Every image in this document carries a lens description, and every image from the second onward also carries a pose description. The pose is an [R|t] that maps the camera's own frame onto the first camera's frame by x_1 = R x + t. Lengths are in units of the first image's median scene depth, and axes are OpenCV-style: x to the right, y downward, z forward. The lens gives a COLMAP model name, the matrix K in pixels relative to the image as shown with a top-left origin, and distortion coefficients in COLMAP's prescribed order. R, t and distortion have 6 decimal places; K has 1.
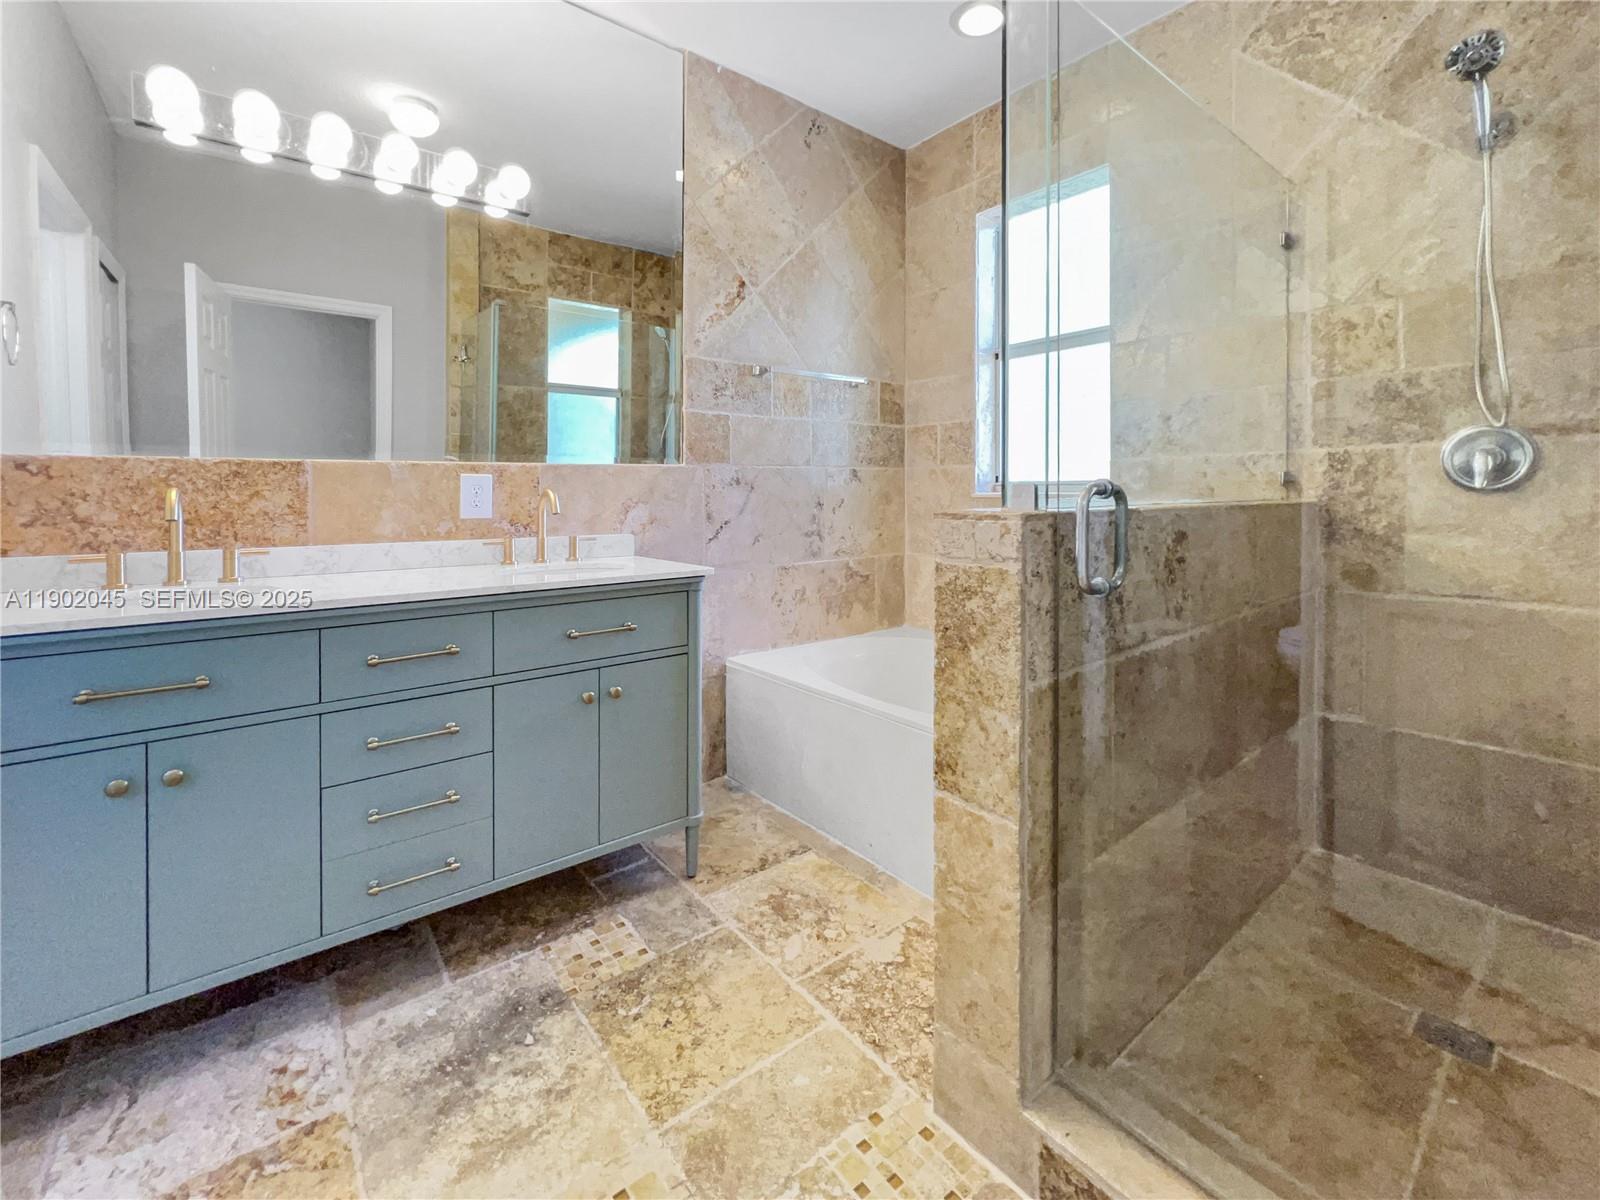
lens RADIAL K [[679.3, 0, 784.8], [0, 679.3, 496.5], [0, 0, 1]] dist [-0.002952, -0.000405]
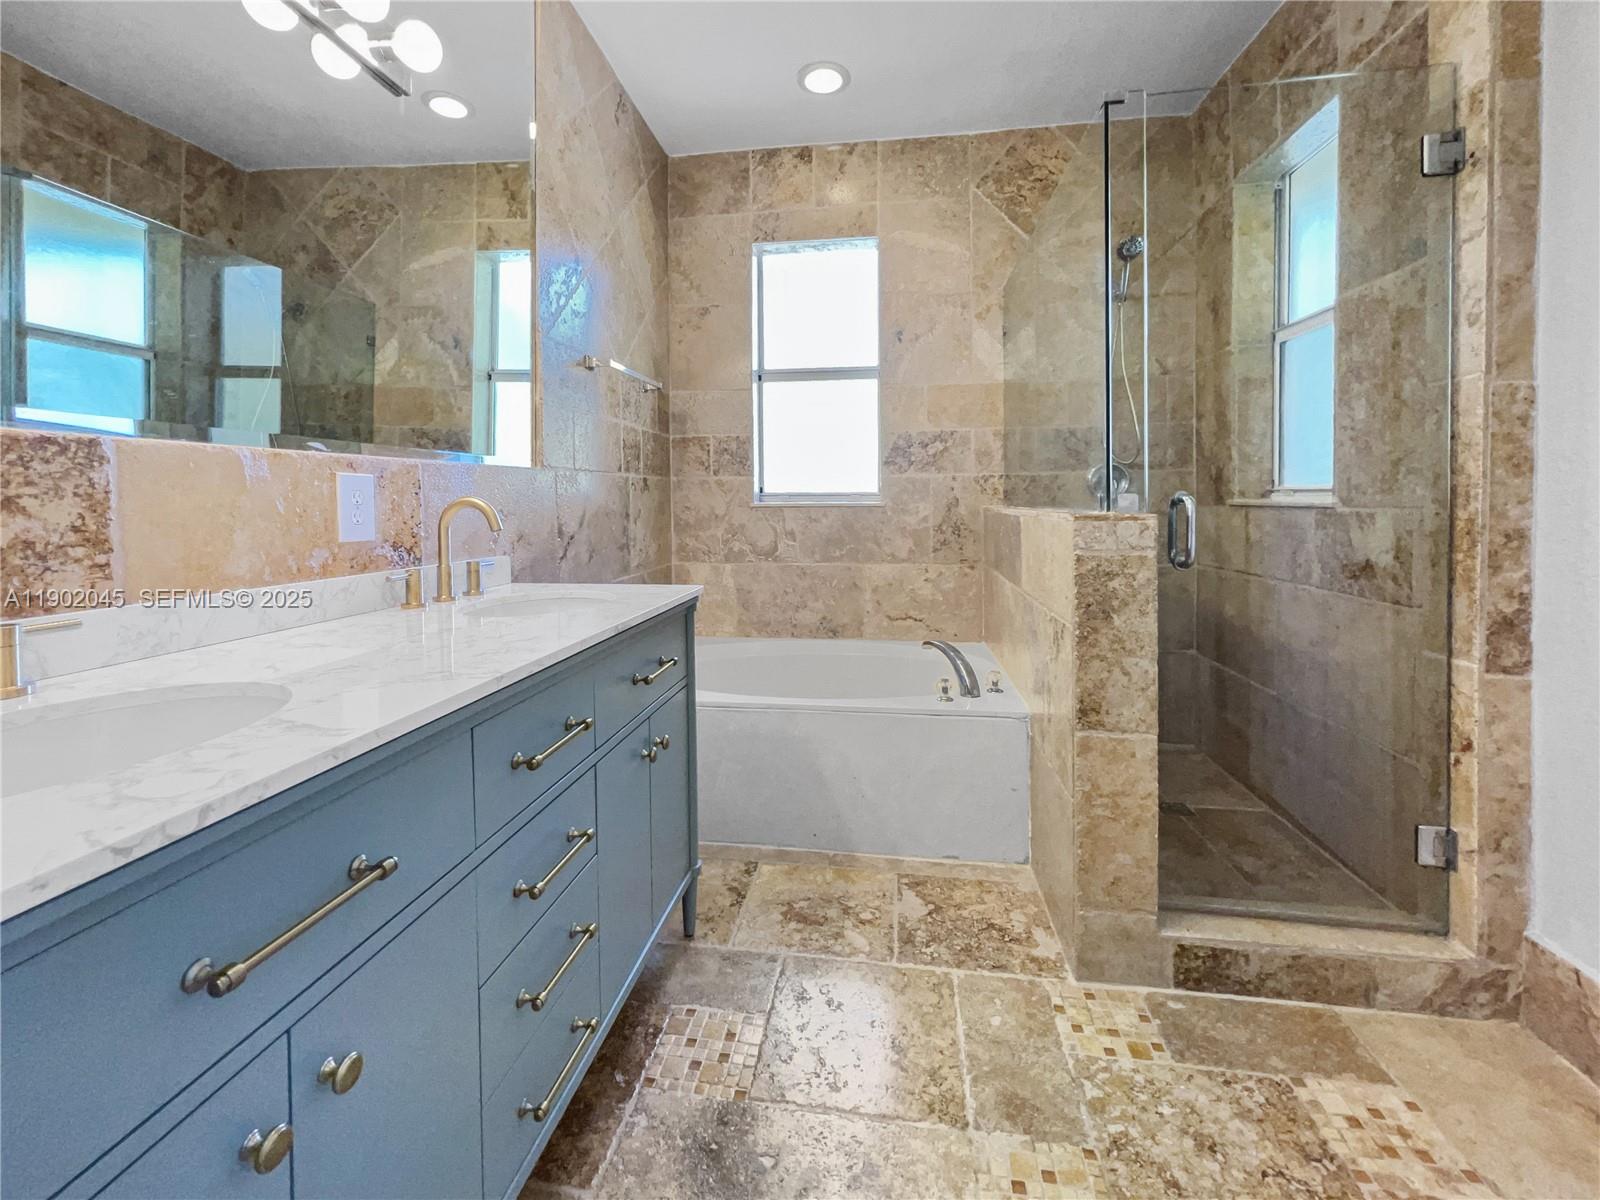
lens RADIAL K [[675.1, 0, 794.7], [0, 675.1, 511.7], [0, 0, 1]] dist [-0.007568, 0.000172]
pose [[0.729721, -0.010172, 0.683669, -0.707859], [0.005883, 0.999946, 0.008598, 0.000854], [-0.683720, -0.002252, 0.729741, 0.298524]]
